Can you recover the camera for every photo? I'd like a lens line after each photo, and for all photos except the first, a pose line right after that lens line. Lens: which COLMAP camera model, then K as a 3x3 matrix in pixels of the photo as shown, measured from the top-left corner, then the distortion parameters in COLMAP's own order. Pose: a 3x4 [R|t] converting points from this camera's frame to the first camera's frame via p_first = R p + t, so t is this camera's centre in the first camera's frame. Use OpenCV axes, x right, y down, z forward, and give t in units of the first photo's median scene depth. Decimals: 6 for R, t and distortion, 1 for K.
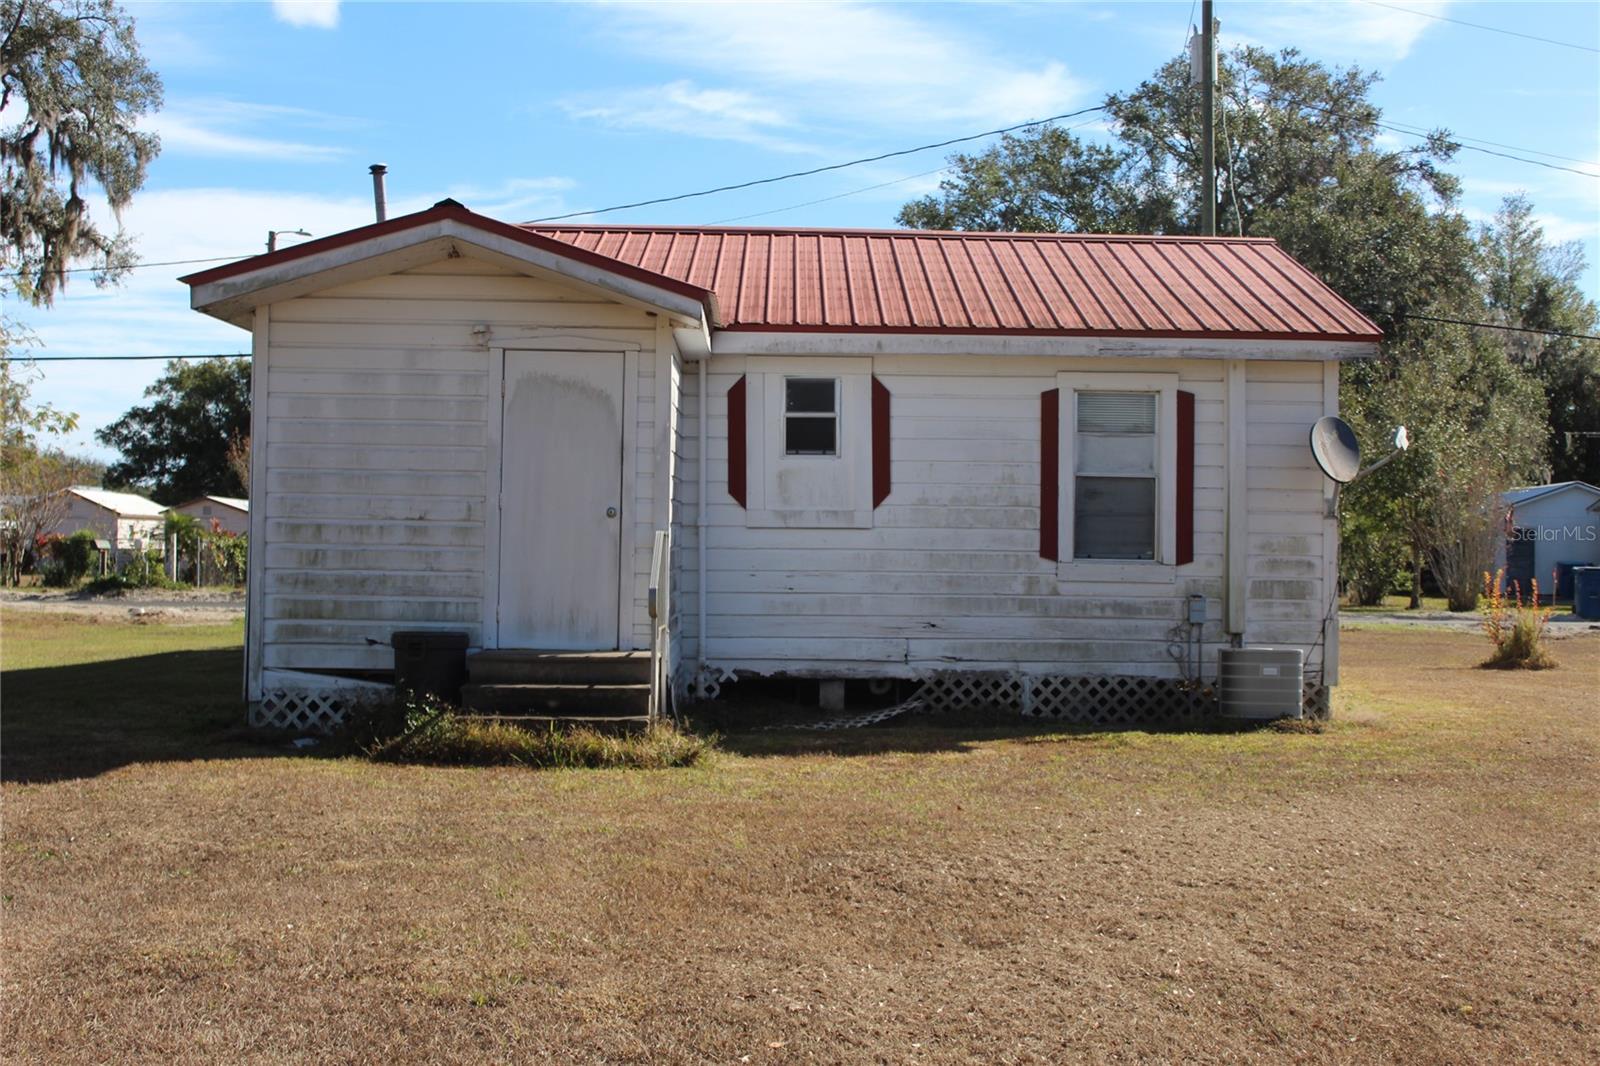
lens RADIAL K [[1287.9, 0, 799.7], [0, 1287.9, 526.3], [0, 0, 1]] dist [-0.055688, -0.003674]
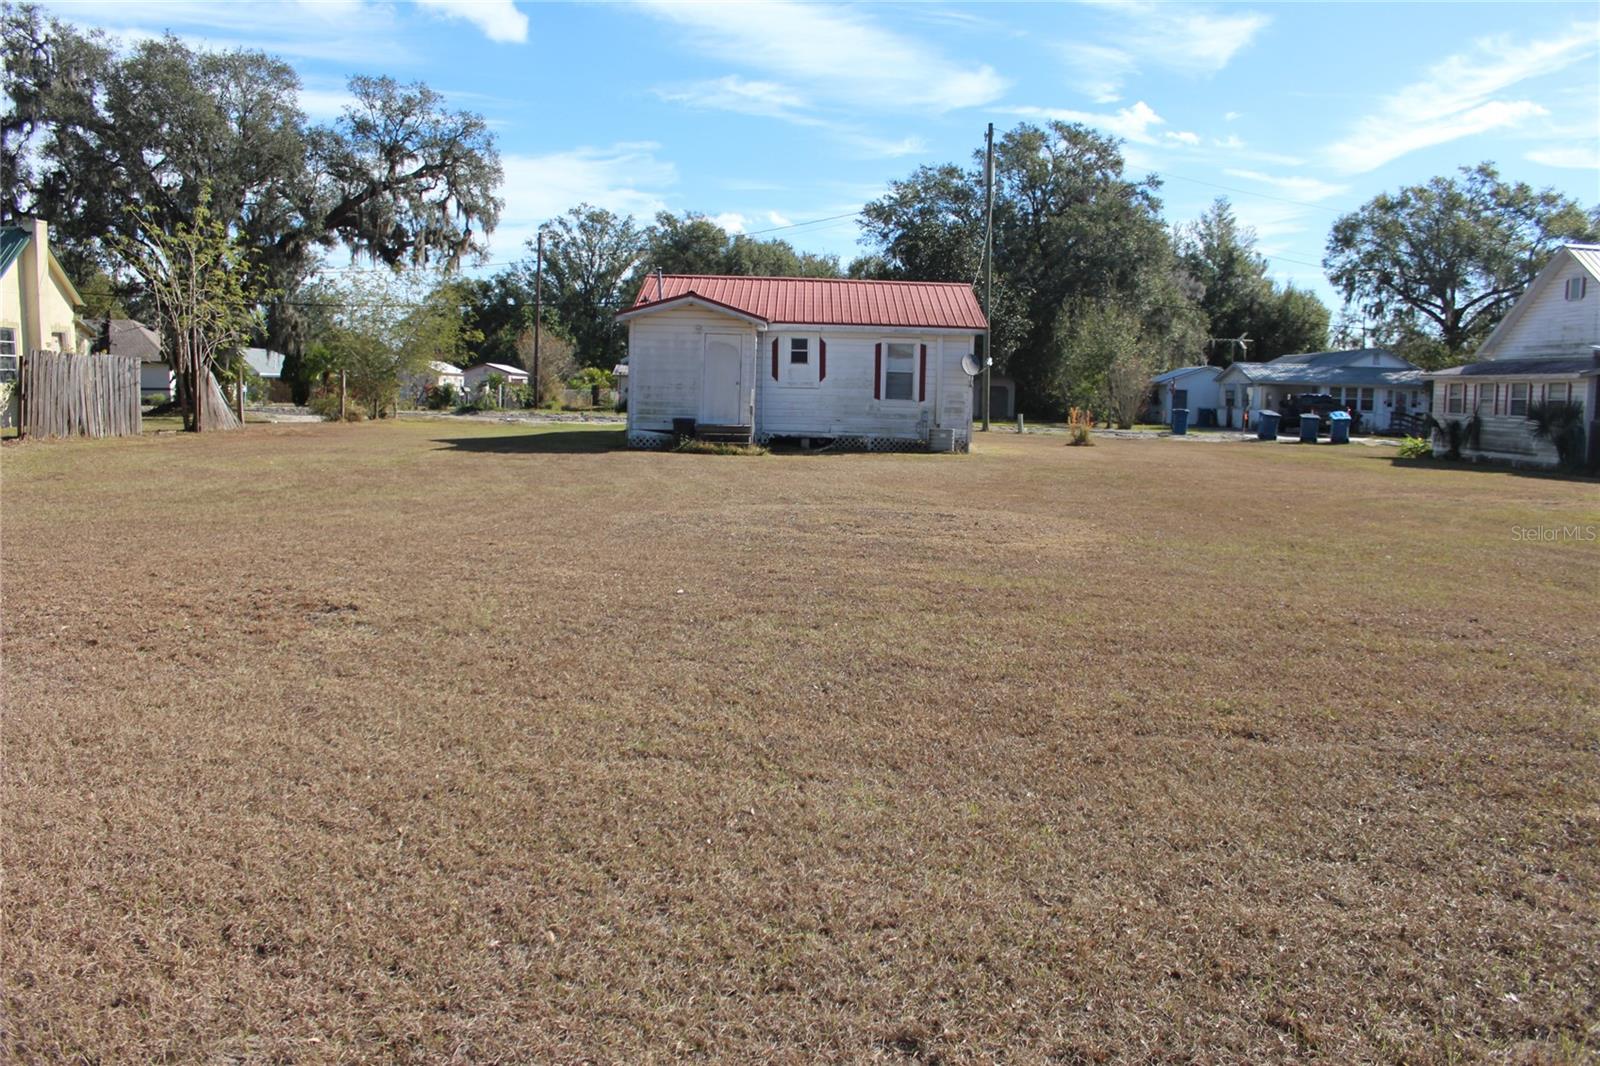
lens RADIAL K [[1337.3, 0, 801.1], [0, 1337.3, 542.7], [0, 0, 1]] dist [-0.140747, 0.113568]
pose [[0.999708, 0.013780, -0.019865, 0.081037], [-0.011089, 0.991488, 0.129721, -0.044990], [0.021484, -0.129463, 0.991351, -2.167380]]
